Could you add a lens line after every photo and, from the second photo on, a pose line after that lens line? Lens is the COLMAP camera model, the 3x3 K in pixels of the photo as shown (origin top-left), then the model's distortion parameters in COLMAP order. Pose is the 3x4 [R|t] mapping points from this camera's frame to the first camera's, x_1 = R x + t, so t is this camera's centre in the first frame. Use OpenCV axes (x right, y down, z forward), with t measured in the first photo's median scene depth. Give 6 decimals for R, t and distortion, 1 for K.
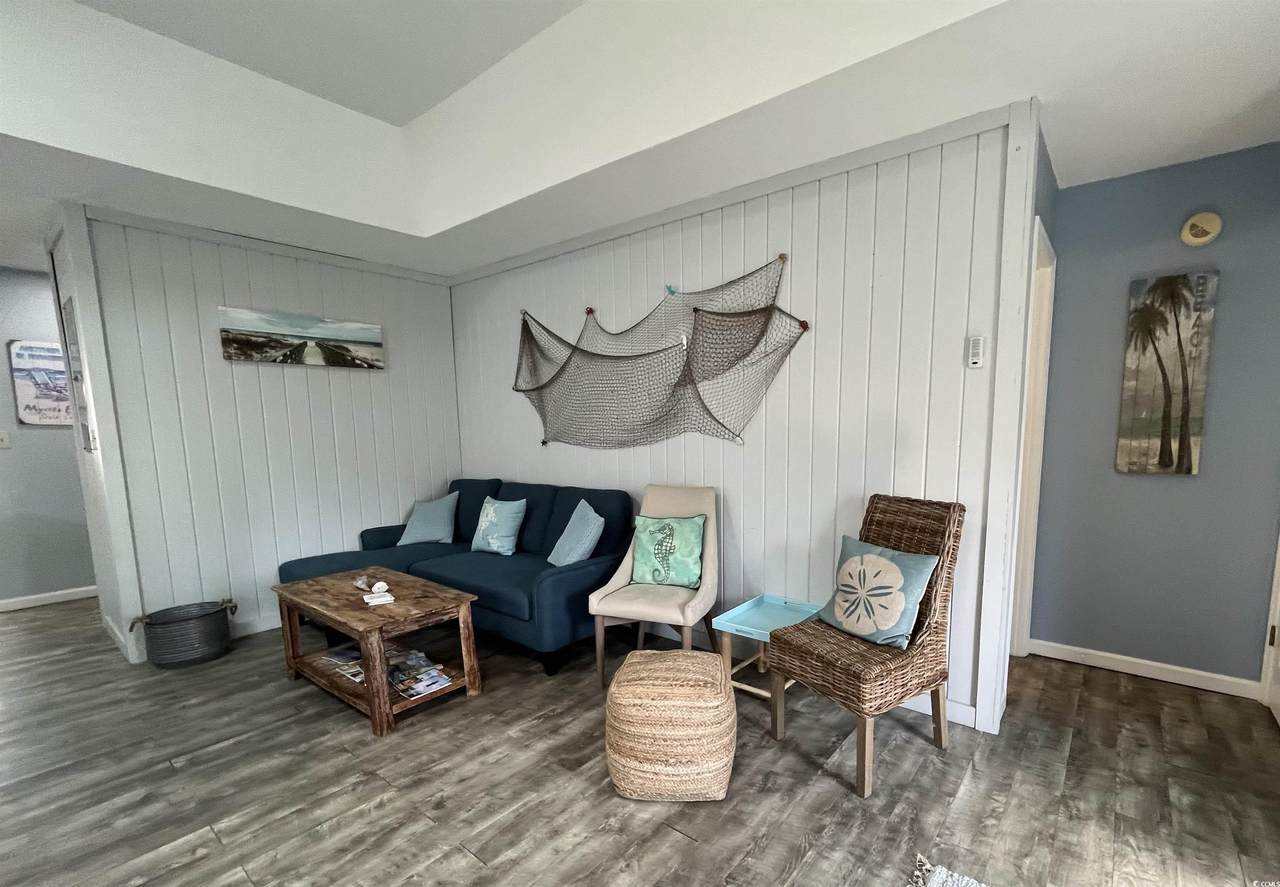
lens RADIAL K [[563.4, 0, 695.9], [0, 563.4, 495.3], [0, 0, 1]] dist [-0.002246, -0.000270]
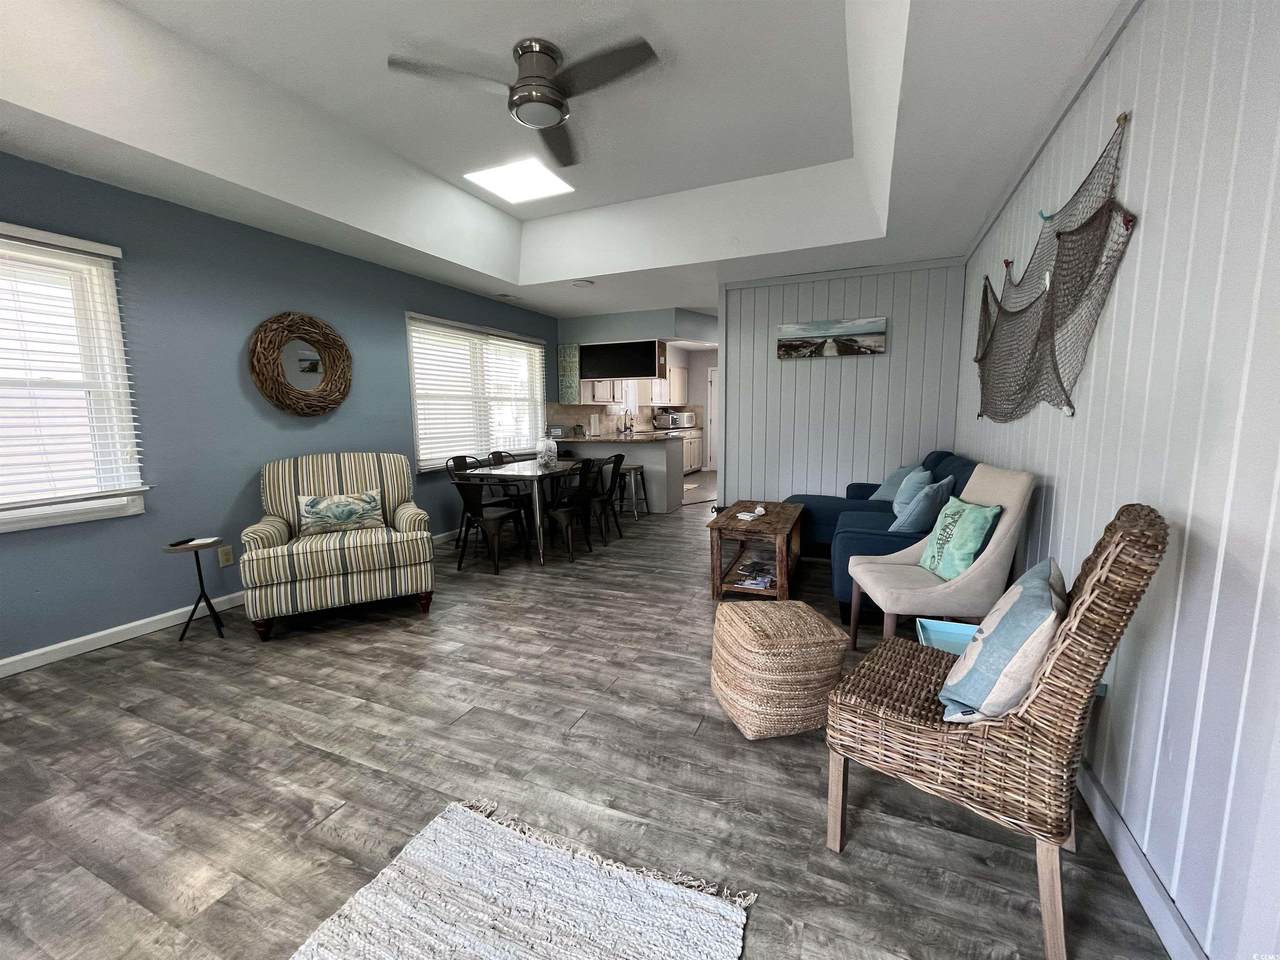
lens RADIAL K [[519.6, 0, 641.7], [0, 519.6, 479.5], [0, 0, 1]] dist [-0.002442, -0.000202]
pose [[0.243107, 0.131445, -0.961052, 0.505779], [-0.117997, 0.987425, 0.105204, -0.016384], [0.962796, 0.087826, 0.255560, 0.291176]]
